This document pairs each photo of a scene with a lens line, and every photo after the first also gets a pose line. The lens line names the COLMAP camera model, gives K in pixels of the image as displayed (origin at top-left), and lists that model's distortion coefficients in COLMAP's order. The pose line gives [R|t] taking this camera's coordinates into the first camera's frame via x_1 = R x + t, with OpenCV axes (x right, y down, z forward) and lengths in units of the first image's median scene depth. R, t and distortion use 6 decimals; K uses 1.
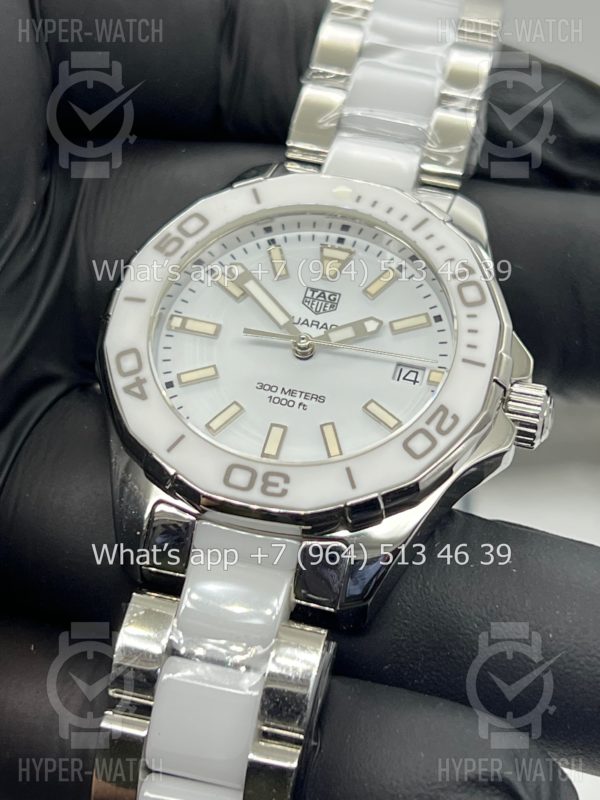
lens RADIAL K [[1831.2, 0, 300.8], [0, 1831.2, 450.6], [0, 0, 1]] dist [0.212971, 0.007030]
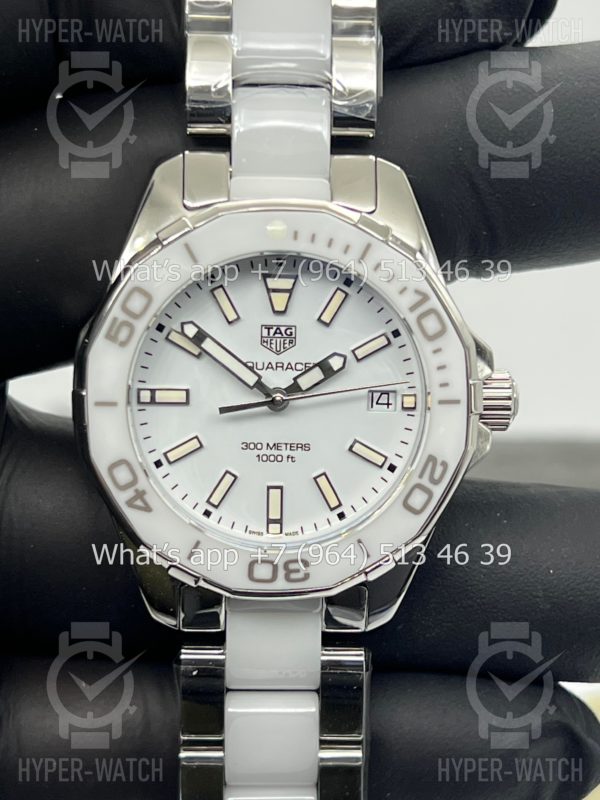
lens RADIAL K [[1831.2, 0, 300.8], [0, 1831.2, 450.6], [0, 0, 1]] dist [0.212971, 0.007030]
pose [[0.961952, -0.260043, 0.083824, -0.079220], [0.162728, 0.791751, 0.588769, -0.636206], [-0.219472, -0.552727, 0.803943, 0.161873]]
